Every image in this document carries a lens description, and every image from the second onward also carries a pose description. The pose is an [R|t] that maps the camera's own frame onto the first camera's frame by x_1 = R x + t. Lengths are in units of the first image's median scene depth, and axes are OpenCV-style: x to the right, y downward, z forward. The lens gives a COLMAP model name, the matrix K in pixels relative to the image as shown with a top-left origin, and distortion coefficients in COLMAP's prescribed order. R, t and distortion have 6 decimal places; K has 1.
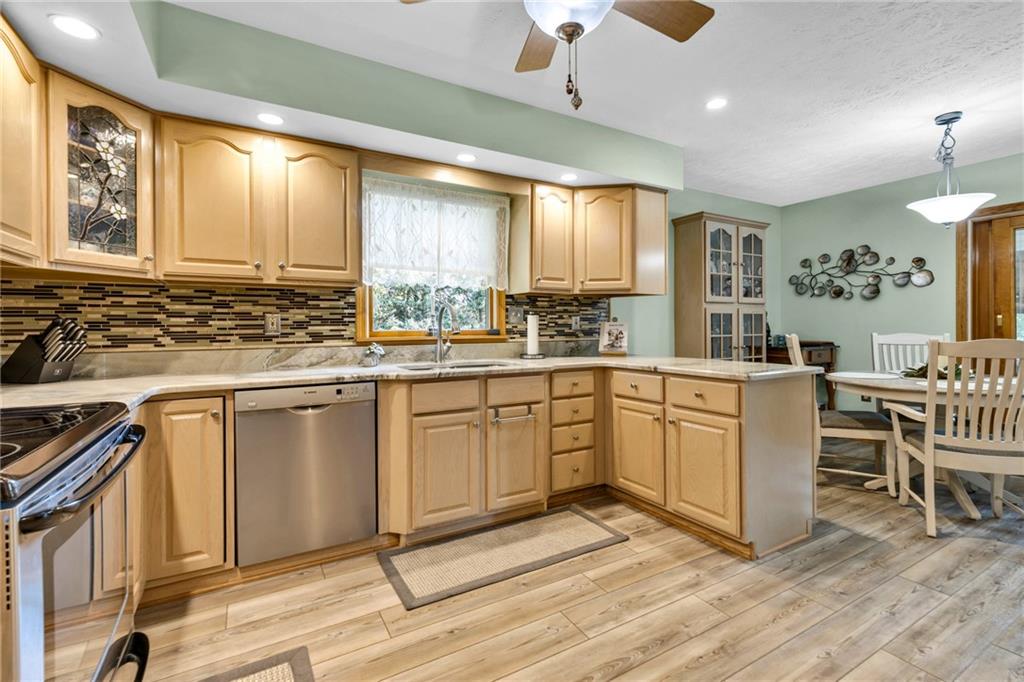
lens RADIAL K [[459.4, 0, 510.7], [0, 459.4, 327.2], [0, 0, 1]] dist [0.003354, 0.000577]
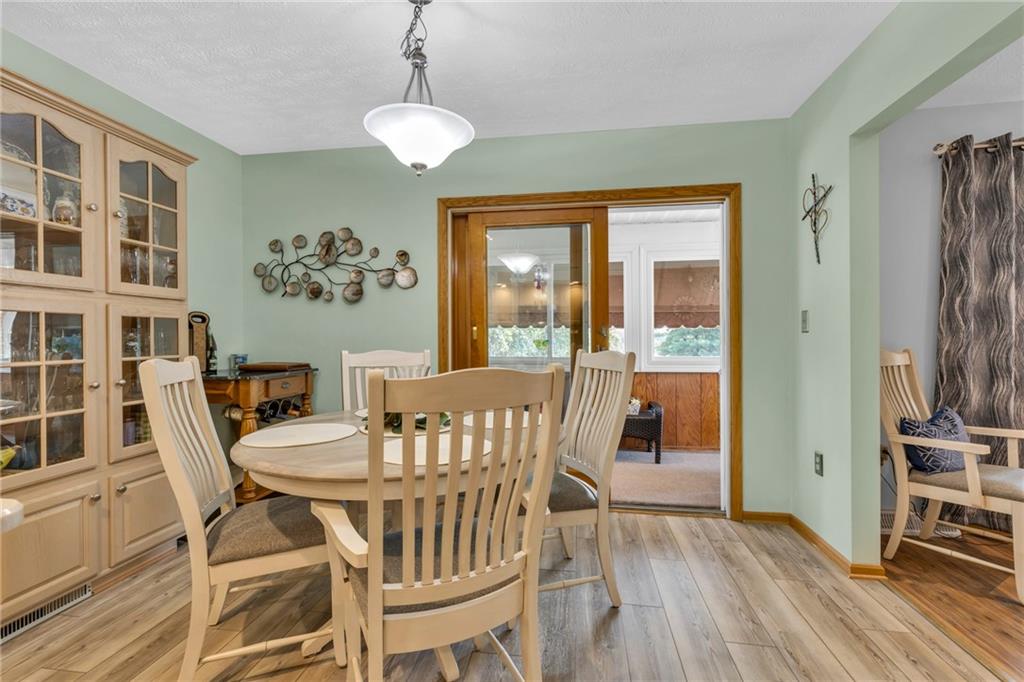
lens RADIAL K [[460.7, 0, 512.3], [0, 460.7, 335.6], [0, 0, 1]] dist [0.002724, 0.000641]
pose [[0.617527, 0.004417, 0.786537, 0.603025], [0.004111, 0.999952, -0.008844, -0.002860], [-0.786539, 0.008694, 0.617479, 0.585515]]
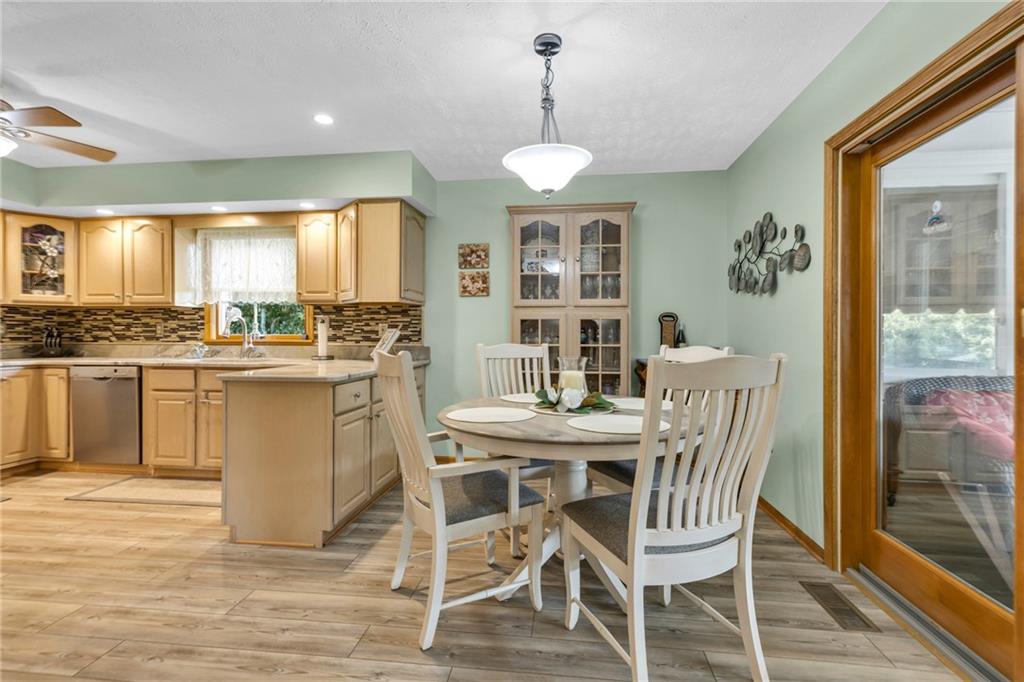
lens RADIAL K [[460.7, 0, 512.3], [0, 460.7, 335.6], [0, 0, 1]] dist [0.002724, 0.000641]
pose [[0.803507, 0.009422, -0.595221, 1.445189], [-0.007807, 0.999956, 0.005290, -0.004979], [0.595244, 0.000396, 0.803545, 0.422822]]
